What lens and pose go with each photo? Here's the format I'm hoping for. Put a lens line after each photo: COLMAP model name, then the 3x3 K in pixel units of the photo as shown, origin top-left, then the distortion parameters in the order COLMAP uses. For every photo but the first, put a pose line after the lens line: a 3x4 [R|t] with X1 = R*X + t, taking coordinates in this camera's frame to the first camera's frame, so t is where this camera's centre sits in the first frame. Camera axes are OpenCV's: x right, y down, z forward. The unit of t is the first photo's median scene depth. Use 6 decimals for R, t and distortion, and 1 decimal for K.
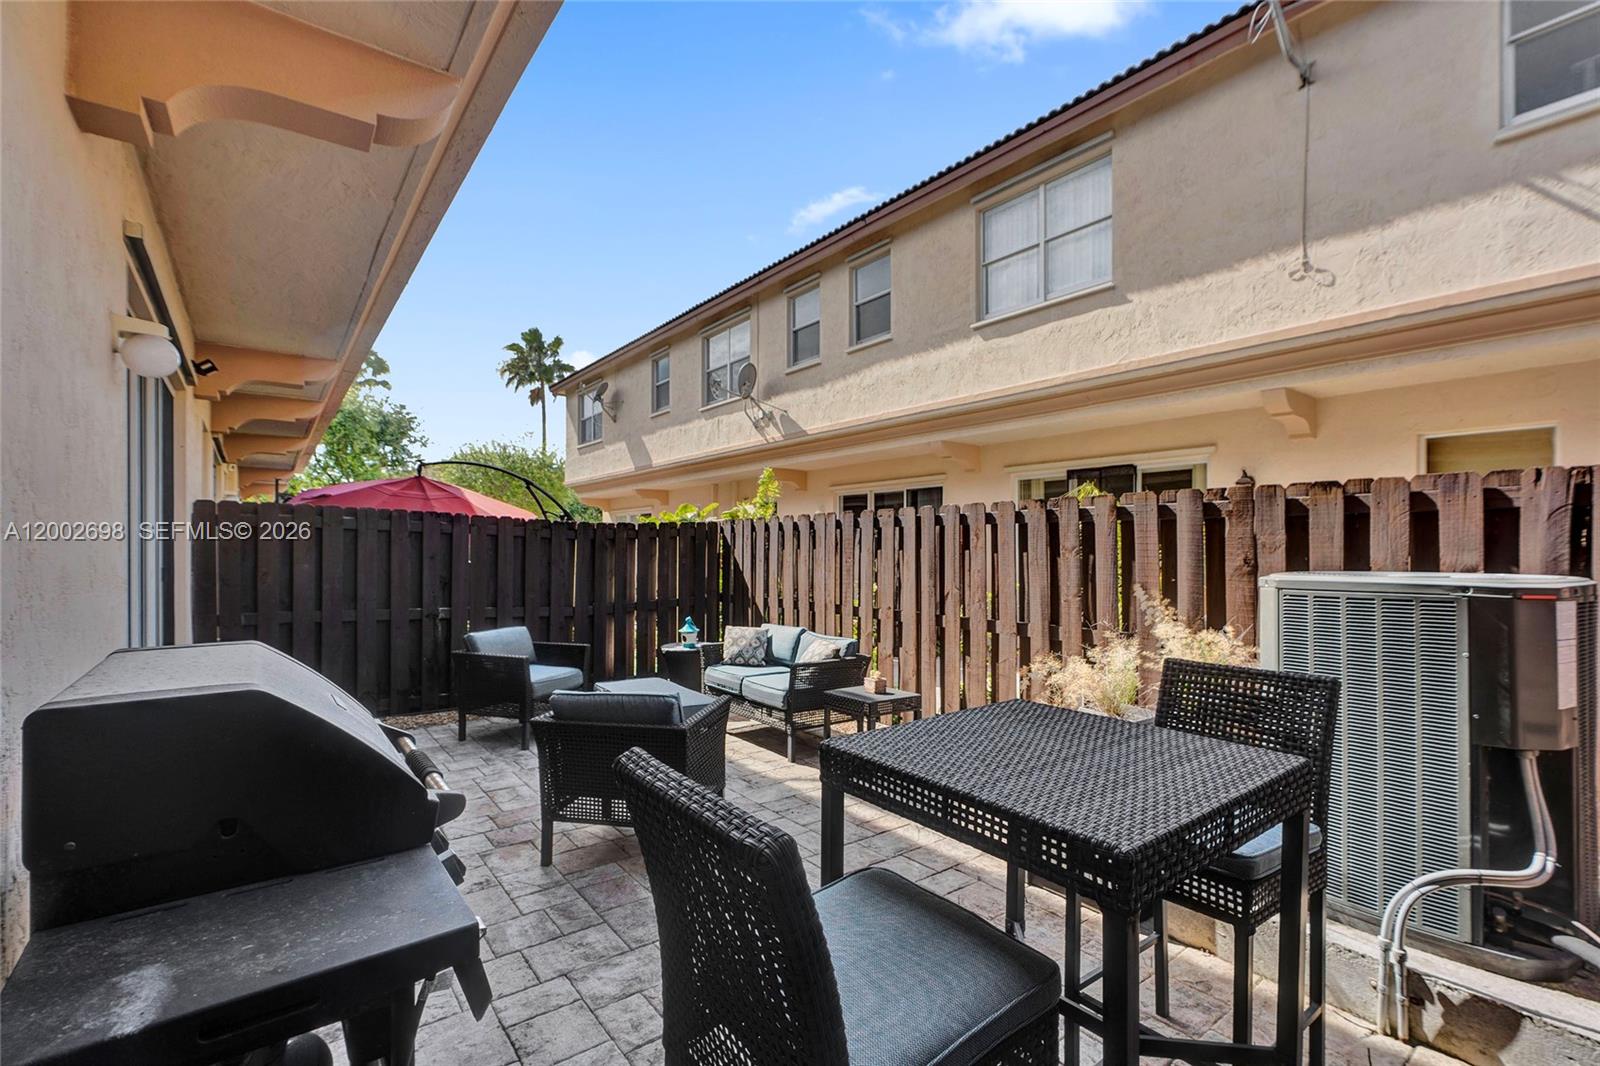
lens RADIAL K [[725.0, 0, 807.9], [0, 725.0, 546.8], [0, 0, 1]] dist [-0.003296, -0.000016]
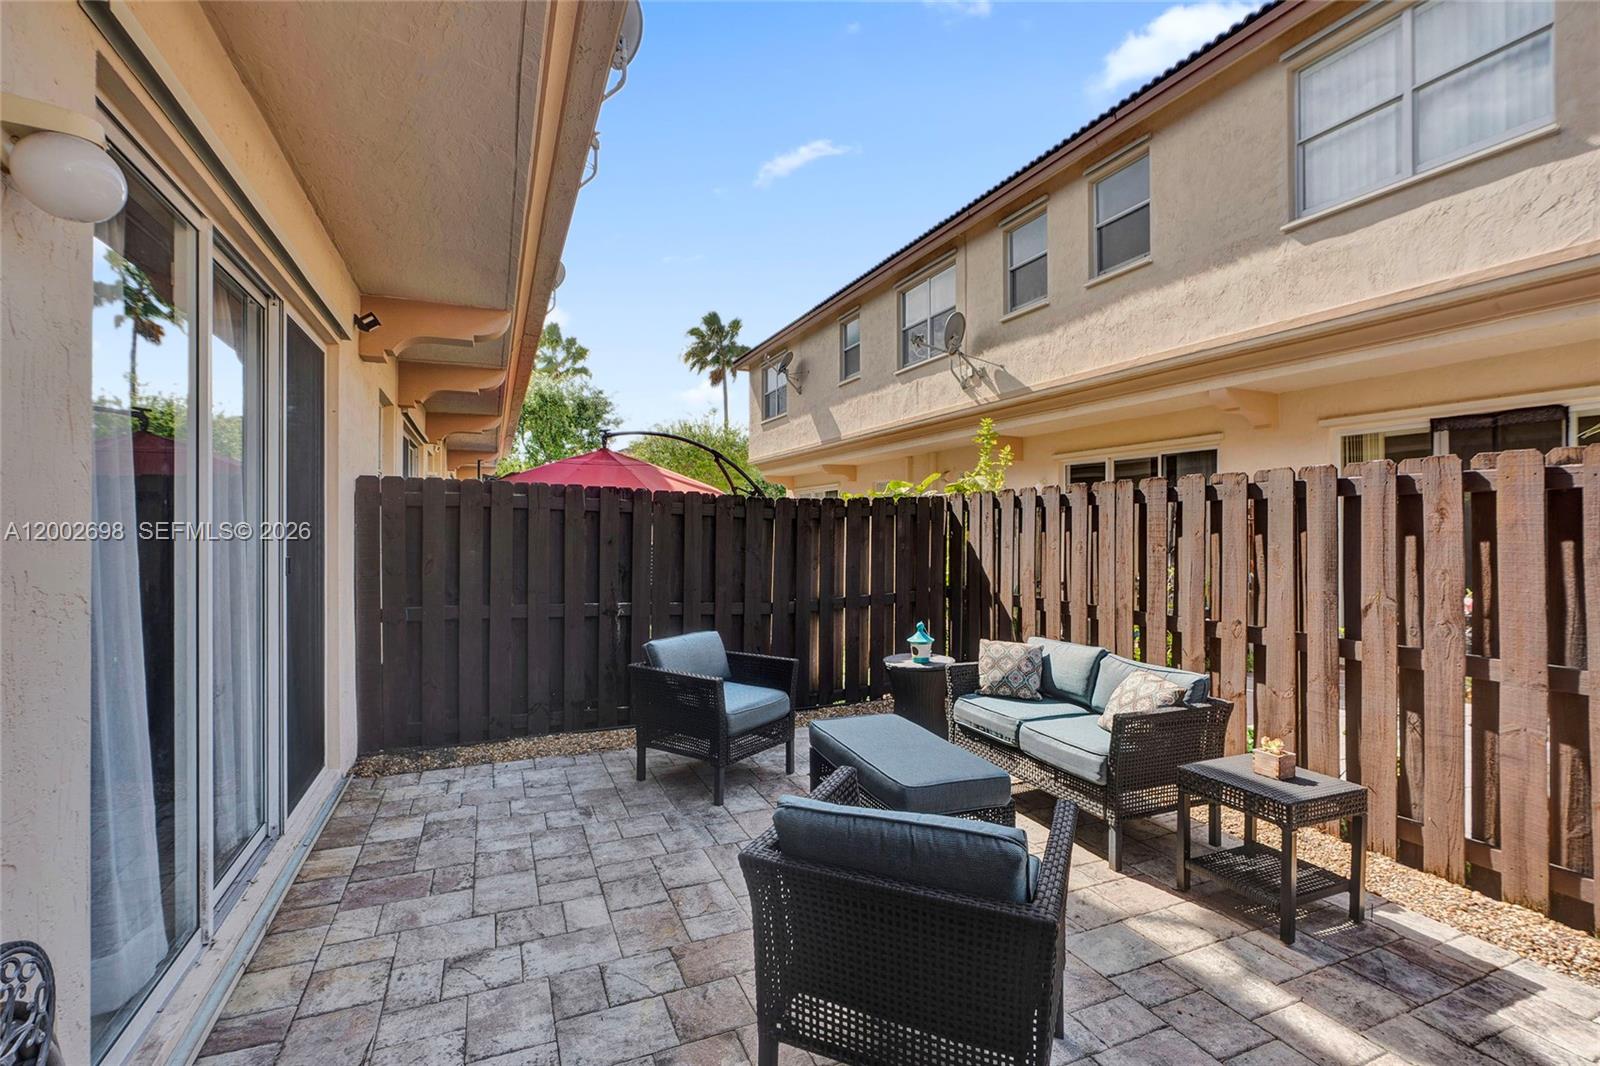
lens RADIAL K [[726.1, 0, 803.3], [0, 726.1, 525.0], [0, 0, 1]] dist [-0.000206, 0.000348]
pose [[0.970829, -0.001688, -0.239767, -0.073397], [0.001549, 0.999999, -0.000770, -0.002570], [0.239767, 0.000376, 0.970830, 0.172386]]
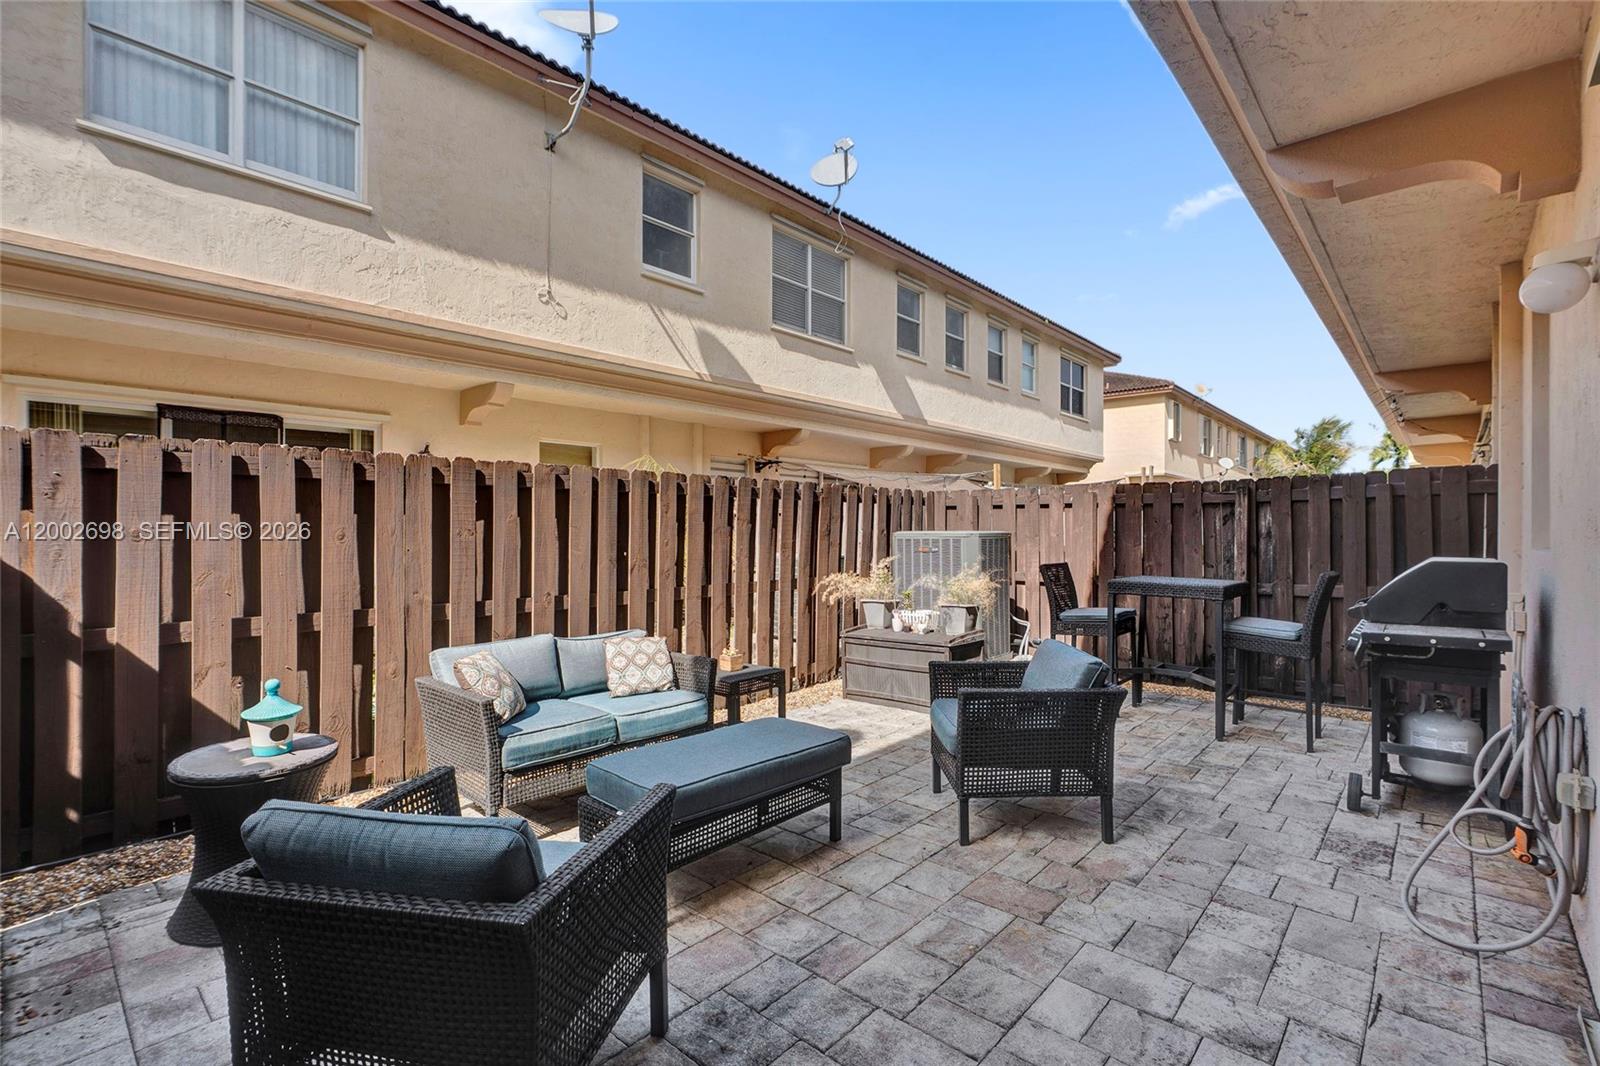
lens RADIAL K [[726.1, 0, 803.3], [0, 726.1, 525.0], [0, 0, 1]] dist [-0.000206, 0.000348]
pose [[-0.187763, 0.002667, 0.982211, -0.445824], [-0.000092, 0.999996, -0.002733, 0.009570], [-0.982214, -0.000604, -0.187762, 0.573127]]
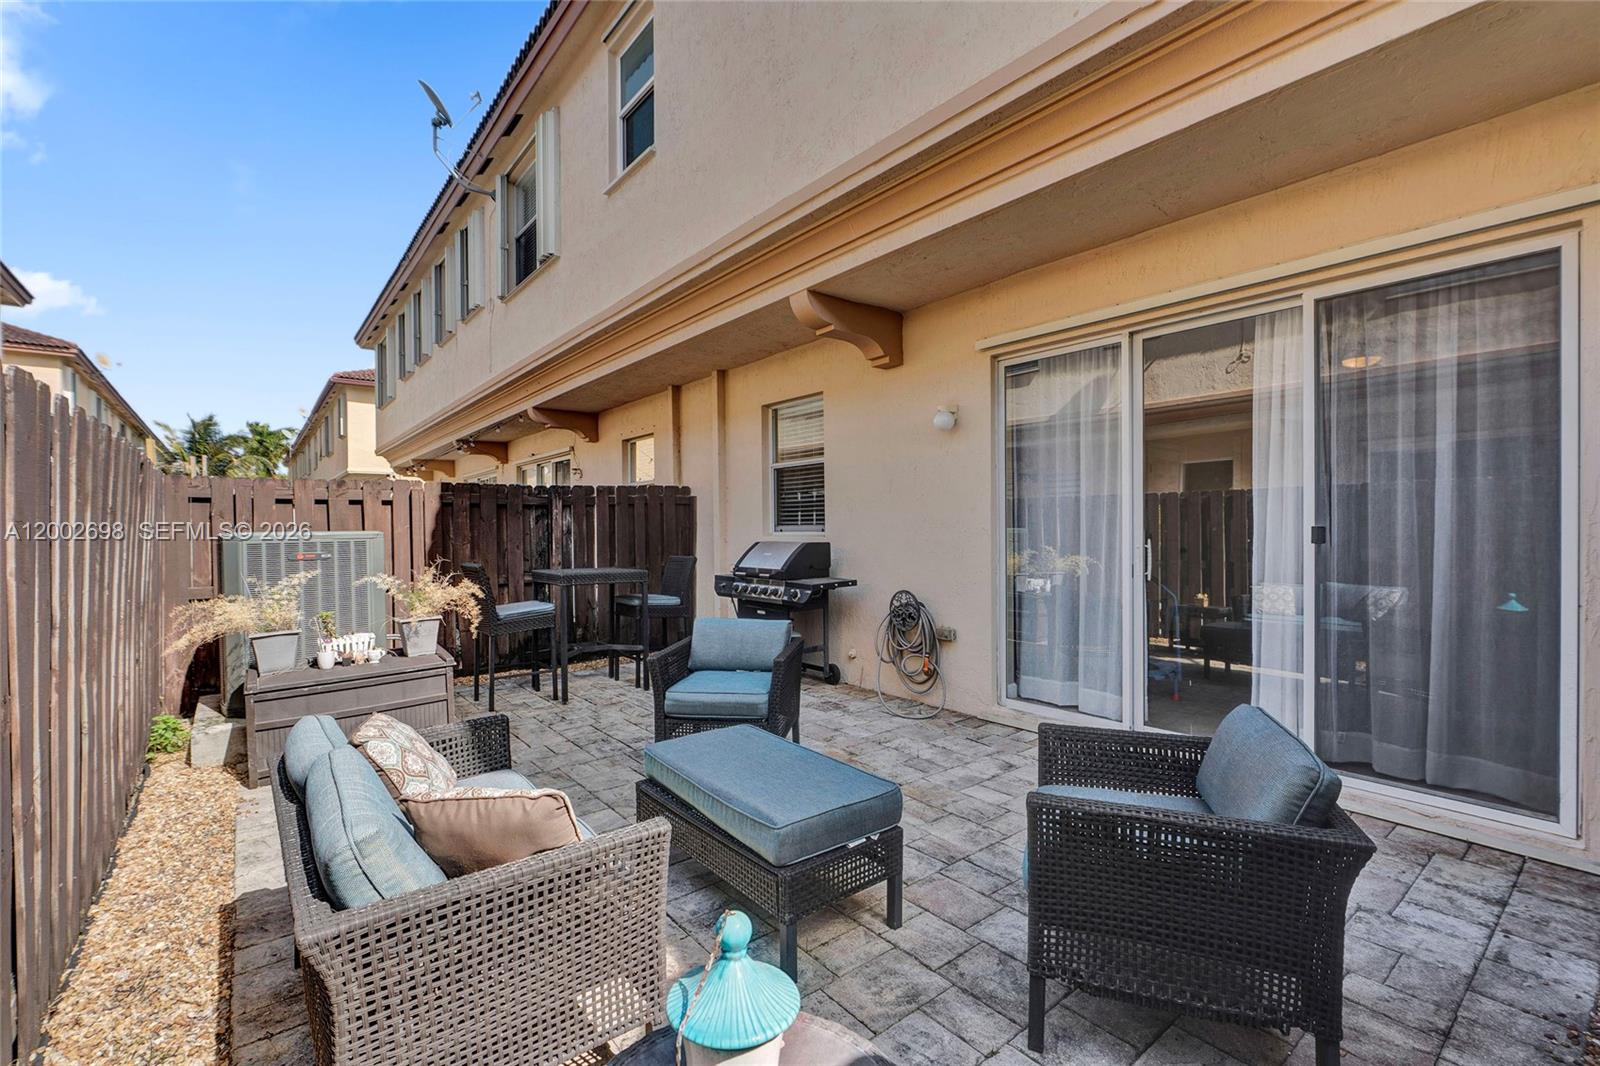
lens RADIAL K [[718.2, 0, 800.0], [0, 718.2, 533.0], [0, 0, 1]] dist [-0.000422, 0.000046]
pose [[-0.999864, 0.006636, -0.015093, -0.128801], [0.006492, 0.999934, 0.009527, 0.011715], [0.015156, 0.009427, -0.999841, 0.842290]]
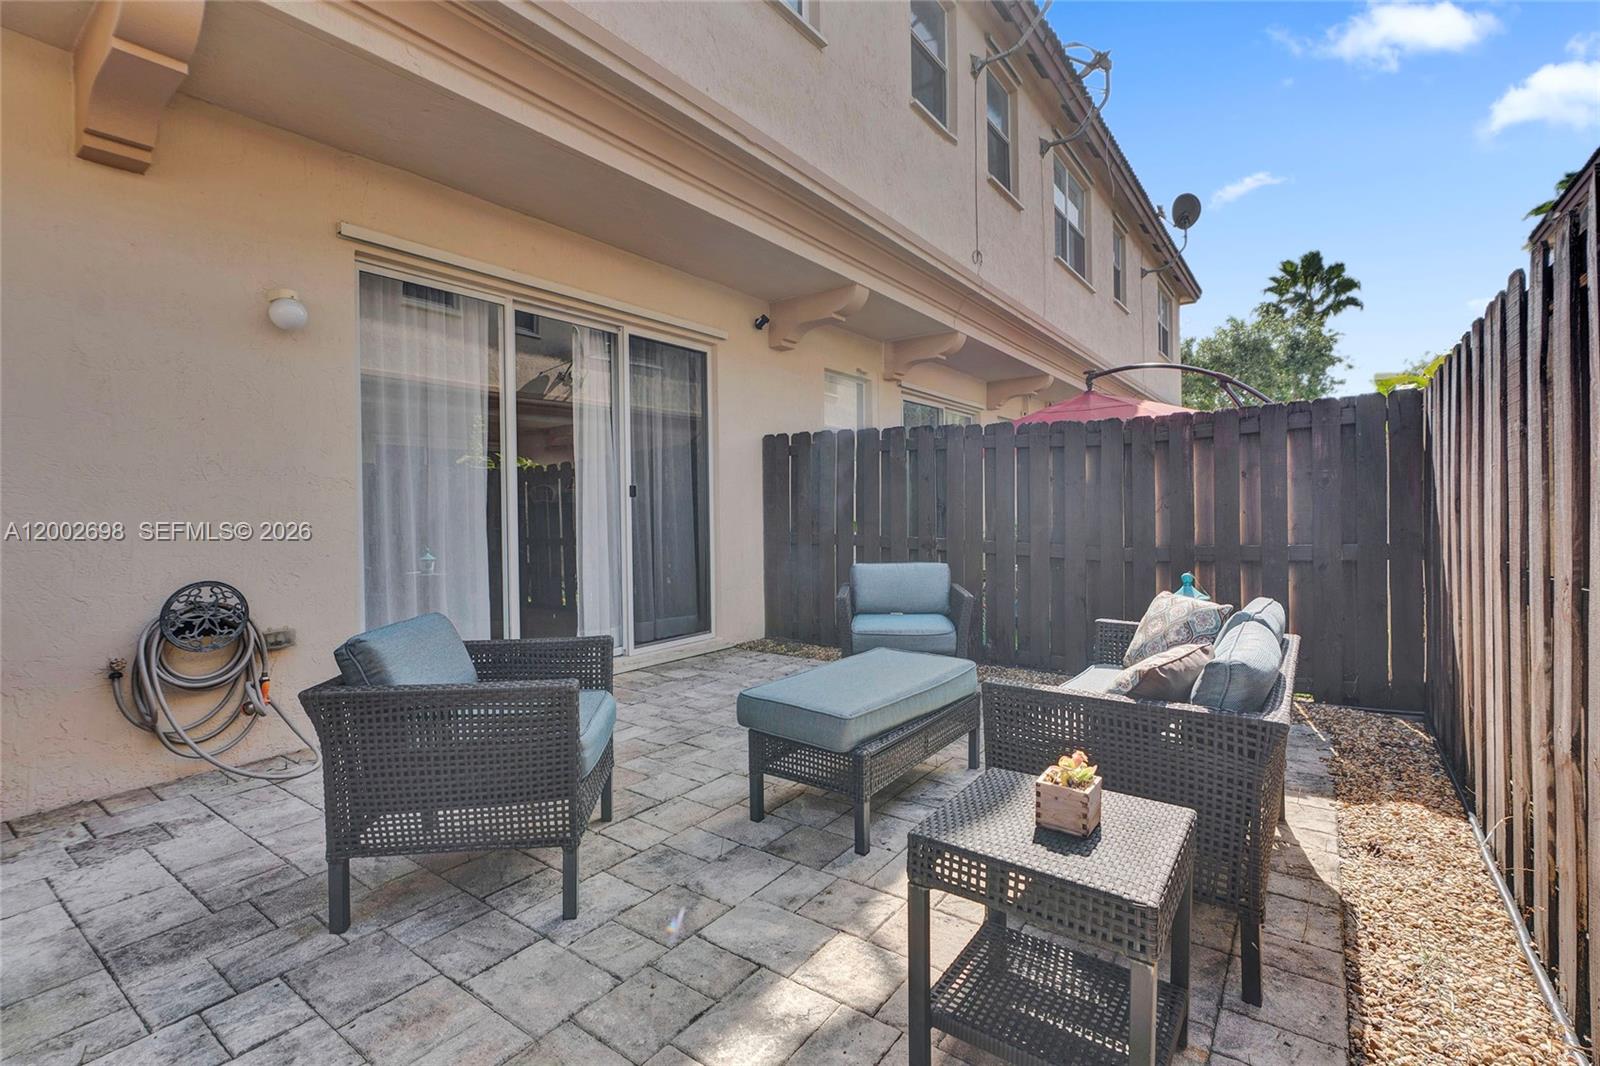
lens RADIAL K [[726.1, 0, 803.3], [0, 726.1, 525.0], [0, 0, 1]] dist [-0.000206, 0.000348]
pose [[0.286048, 0.012758, -0.958130, 0.185787], [0.015633, 0.999716, 0.017978, 0.036523], [0.958088, -0.020121, 0.285767, 0.427097]]
